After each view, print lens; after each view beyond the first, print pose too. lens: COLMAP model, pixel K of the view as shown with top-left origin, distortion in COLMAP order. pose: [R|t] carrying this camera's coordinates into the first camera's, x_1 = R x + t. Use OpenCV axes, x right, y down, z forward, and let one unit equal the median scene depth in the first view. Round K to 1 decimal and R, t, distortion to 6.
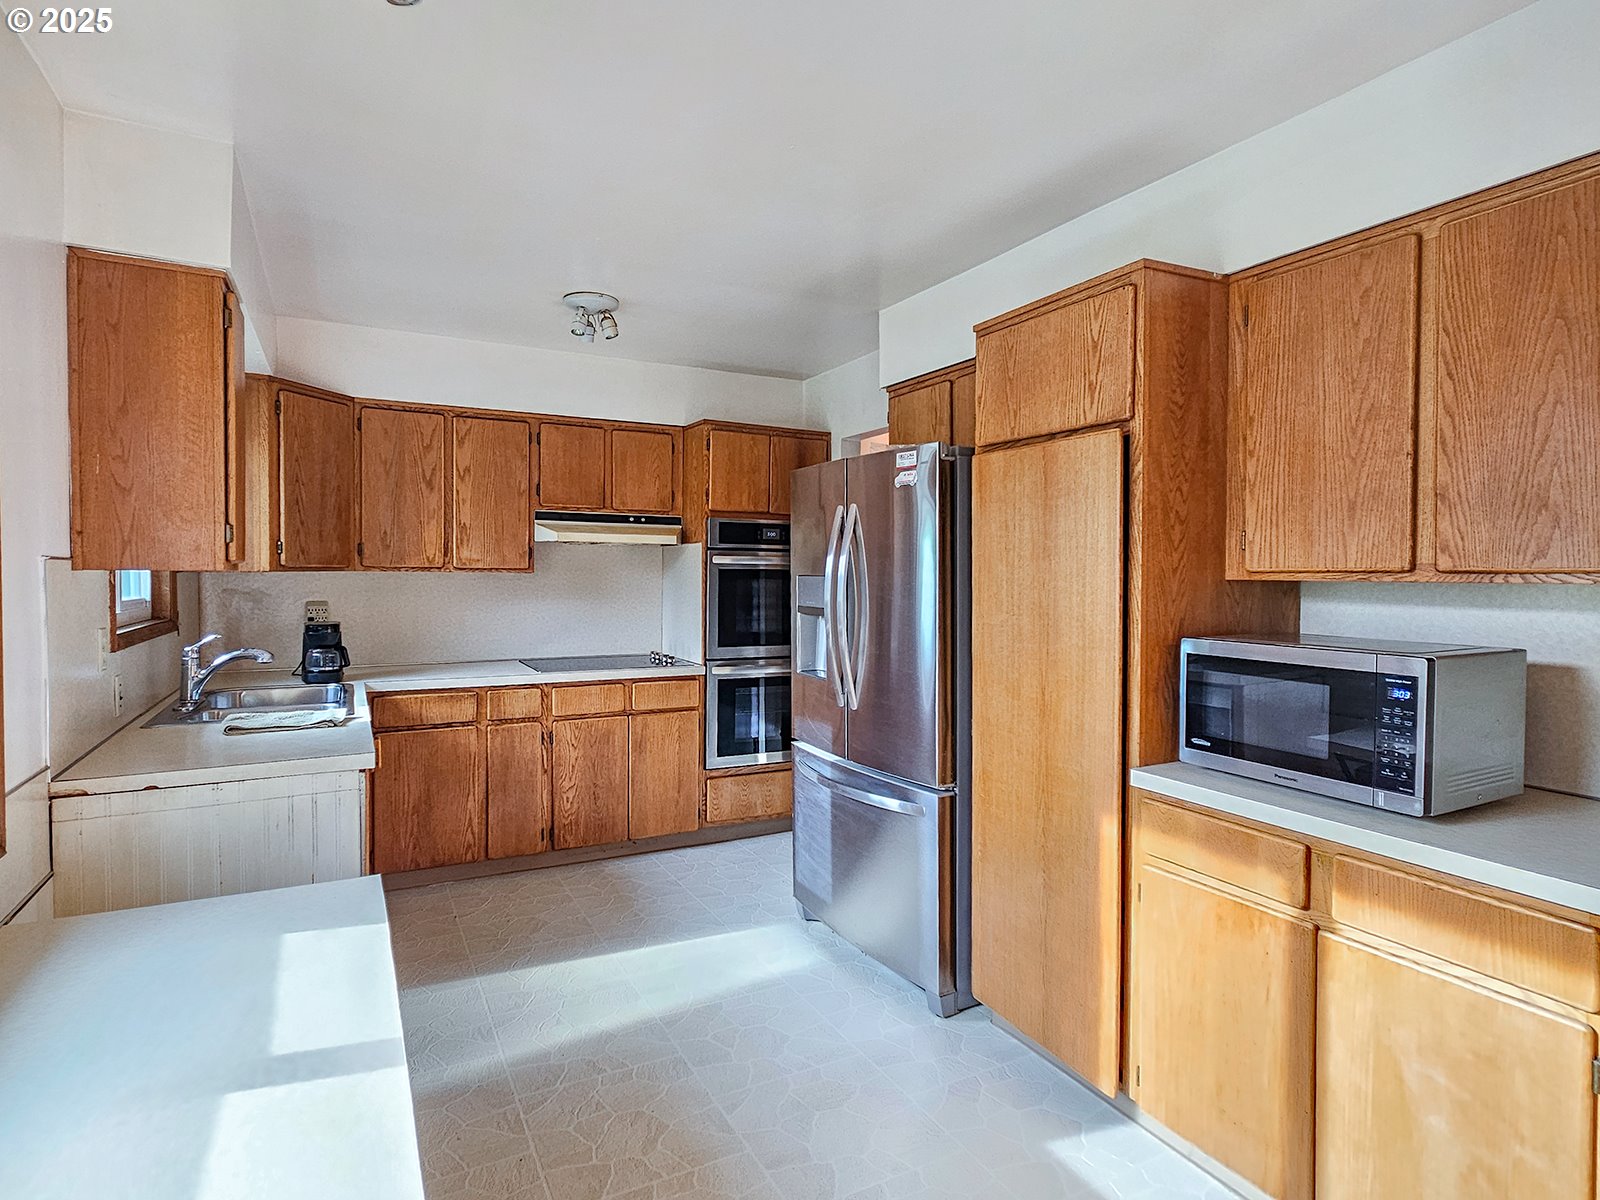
lens RADIAL K [[829.0, 0, 786.7], [0, 829.0, 598.5], [0, 0, 1]] dist [-0.000544, -0.000477]
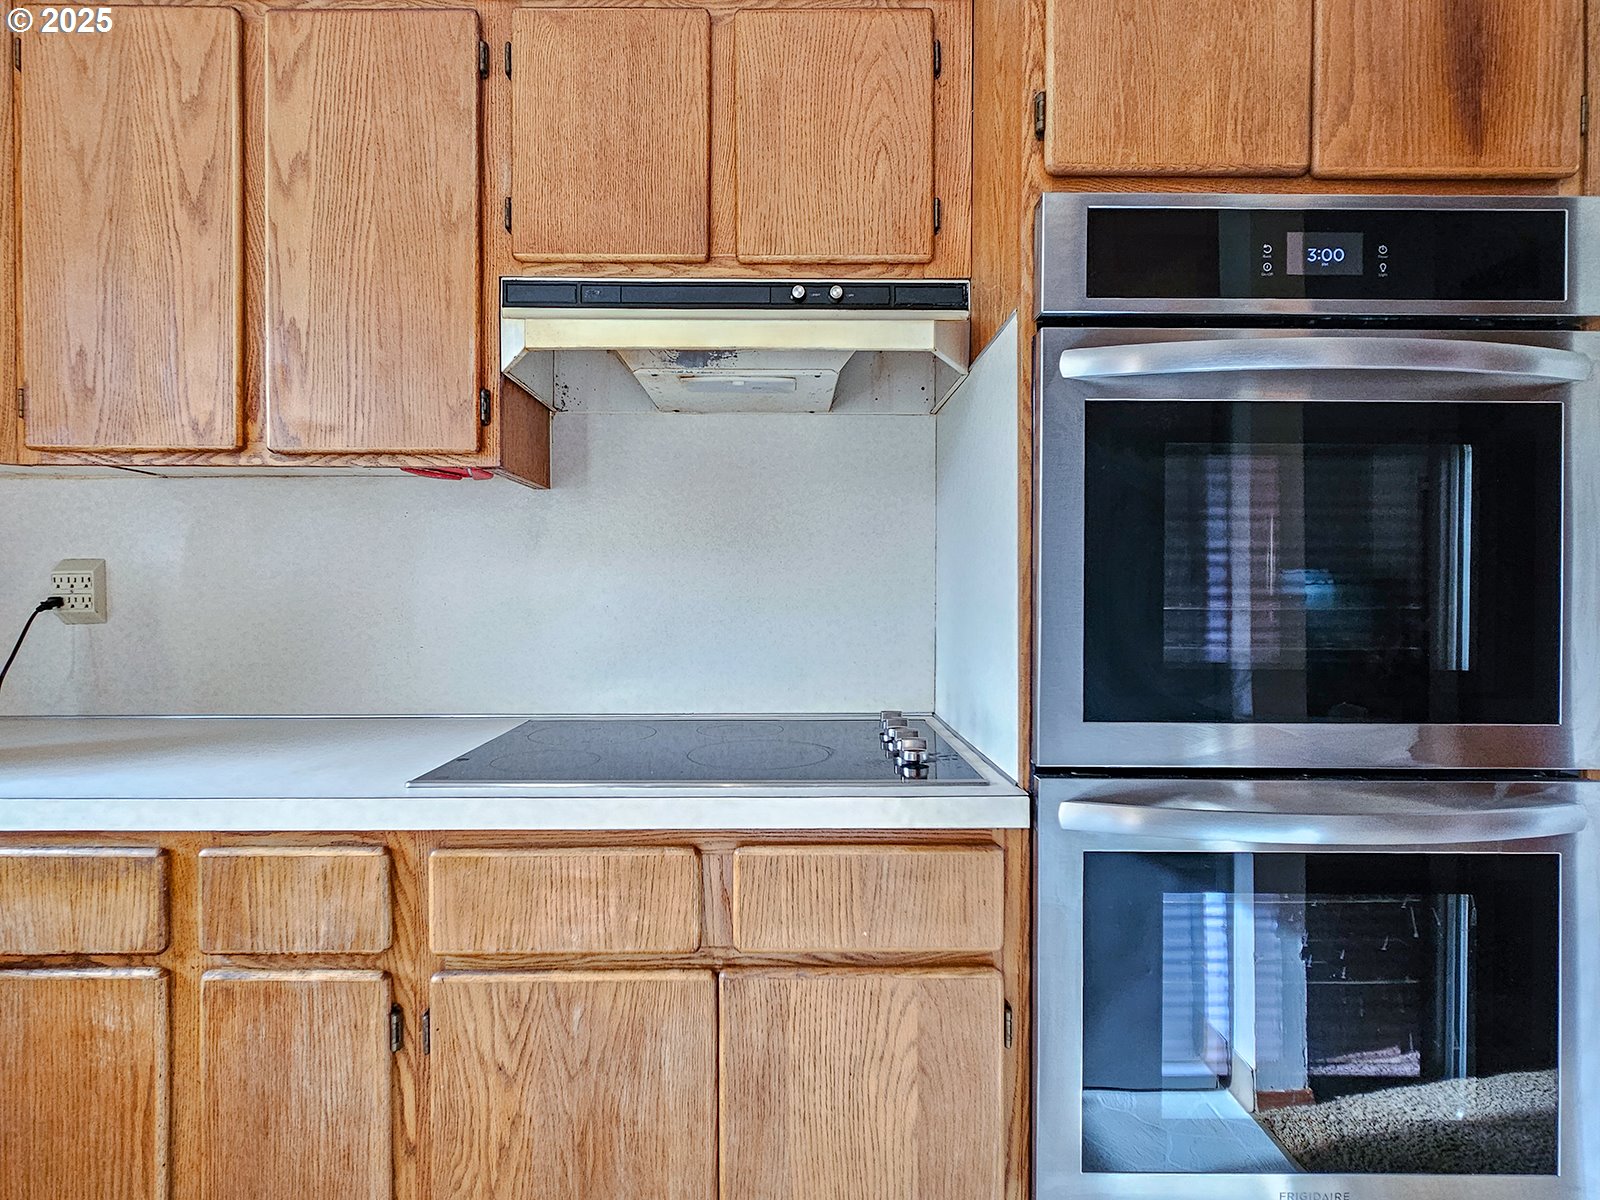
lens RADIAL K [[829.0, 0, 786.7], [0, 829.0, 598.5], [0, 0, 1]] dist [-0.000544, -0.000477]
pose [[0.889679, -0.002400, -0.456580, -0.050541], [-0.007256, 0.999786, -0.019393, 0.028098], [0.456528, 0.020567, 0.889471, 0.765523]]
